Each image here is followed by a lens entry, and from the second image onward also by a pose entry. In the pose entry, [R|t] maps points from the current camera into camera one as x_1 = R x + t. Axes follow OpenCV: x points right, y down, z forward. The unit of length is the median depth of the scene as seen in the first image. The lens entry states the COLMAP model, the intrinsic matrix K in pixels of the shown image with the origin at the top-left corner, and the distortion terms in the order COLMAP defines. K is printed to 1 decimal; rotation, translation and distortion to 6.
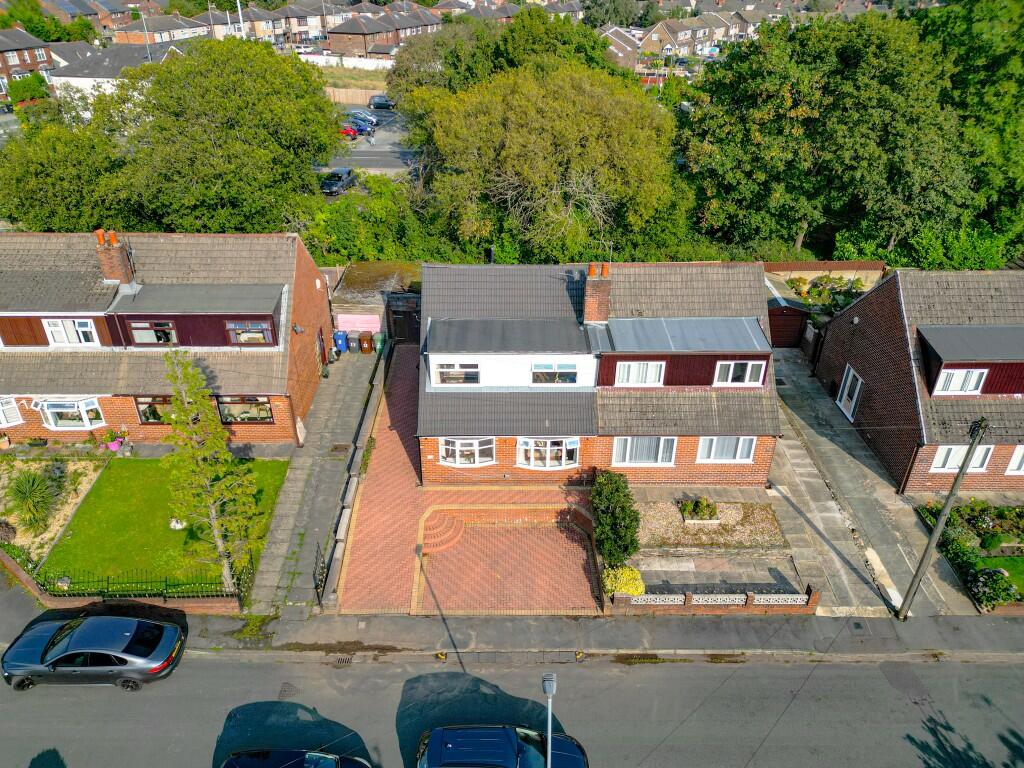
lens RADIAL K [[717.9, 0, 512.0], [0, 717.9, 384.0], [0, 0, 1]] dist [0.041928, -0.031019]
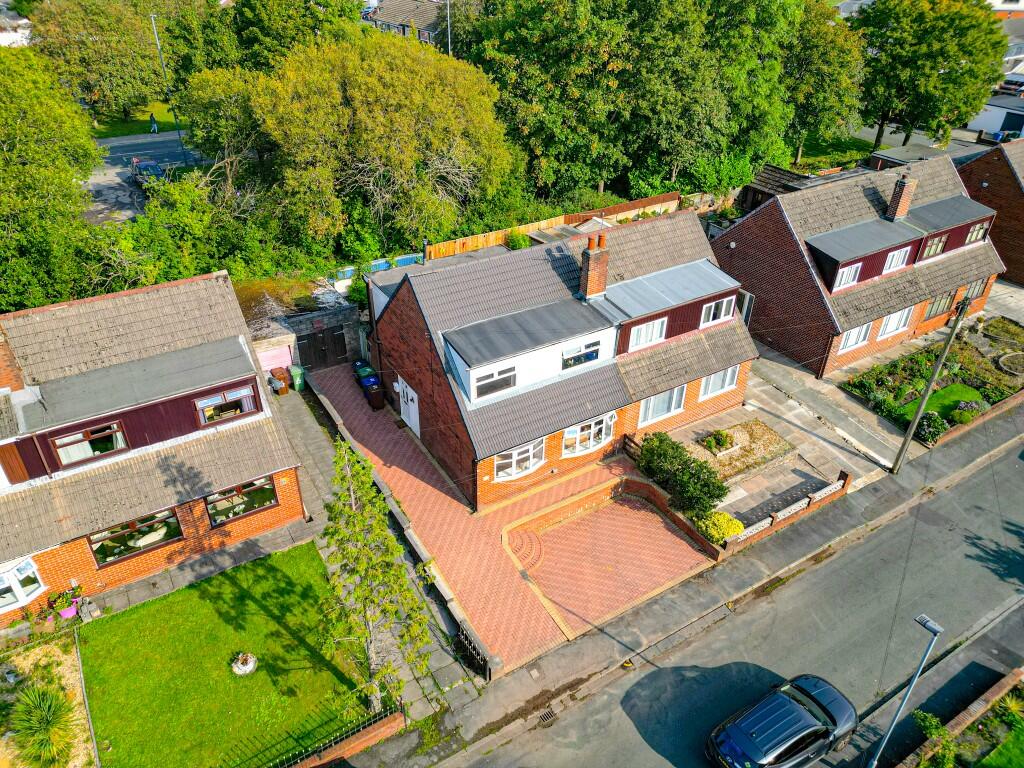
lens RADIAL K [[717.9, 0, 512.0], [0, 717.9, 384.0], [0, 0, 1]] dist [0.041928, -0.031019]
pose [[0.856557, -0.274345, 0.437087, -0.451751], [0.251626, 0.961508, 0.110397, -0.106436], [-0.450549, 0.015421, 0.892618, 0.164956]]
